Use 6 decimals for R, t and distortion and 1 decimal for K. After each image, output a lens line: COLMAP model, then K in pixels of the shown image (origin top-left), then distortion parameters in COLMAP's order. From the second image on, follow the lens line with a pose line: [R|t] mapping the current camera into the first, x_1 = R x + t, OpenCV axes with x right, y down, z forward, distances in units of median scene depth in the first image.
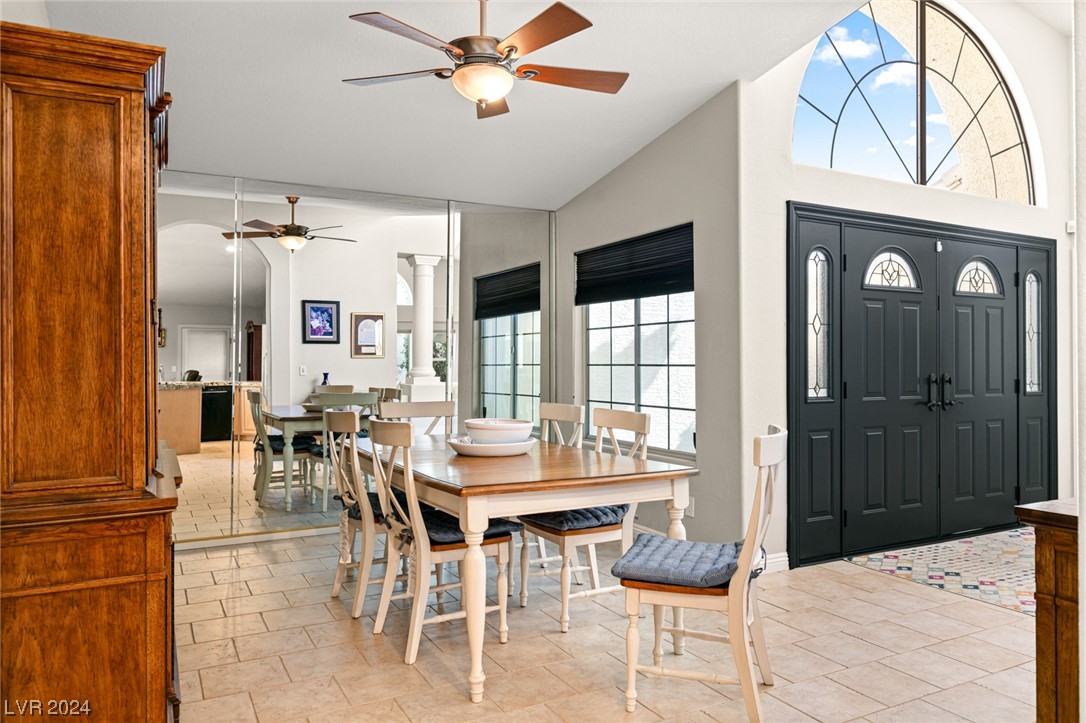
lens RADIAL K [[743.4, 0, 543.9], [0, 743.4, 360.8], [0, 0, 1]] dist [0.000090, 0.000003]
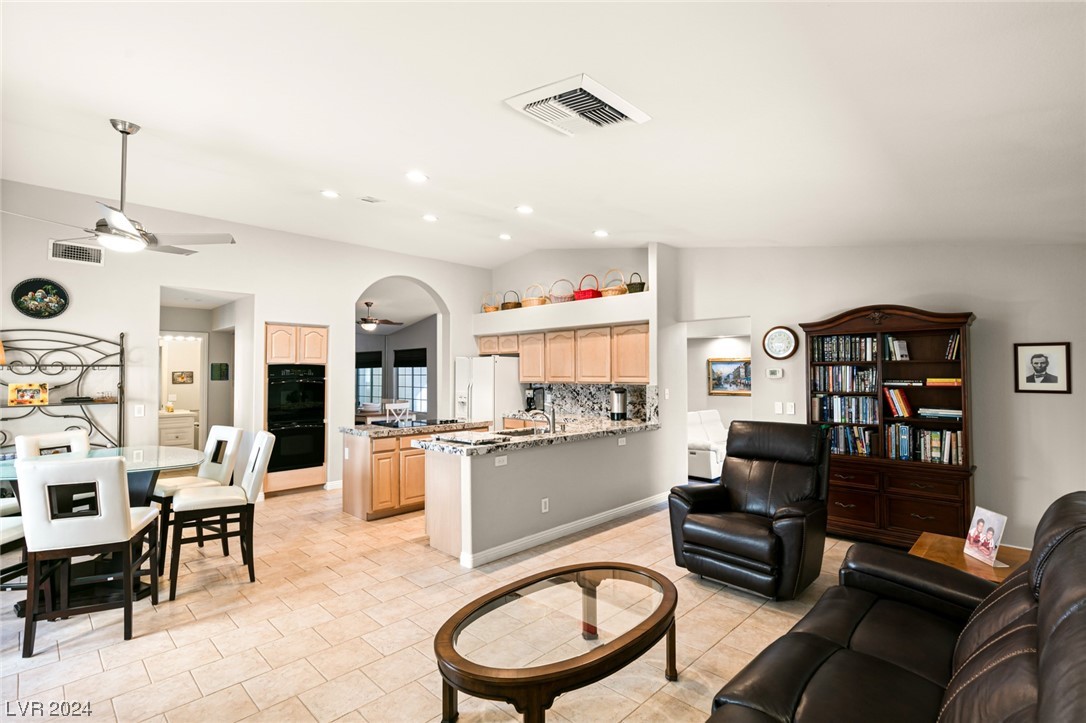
lens RADIAL K [[511.1, 0, 546.0], [0, 511.1, 360.5], [0, 0, 1]] dist [-0.003090, -0.000835]
pose [[0.952576, 0.005645, 0.304247, -0.001470], [0.001303, 0.999743, -0.022630, -0.055856], [-0.304297, 0.021953, 0.952324, -1.245273]]
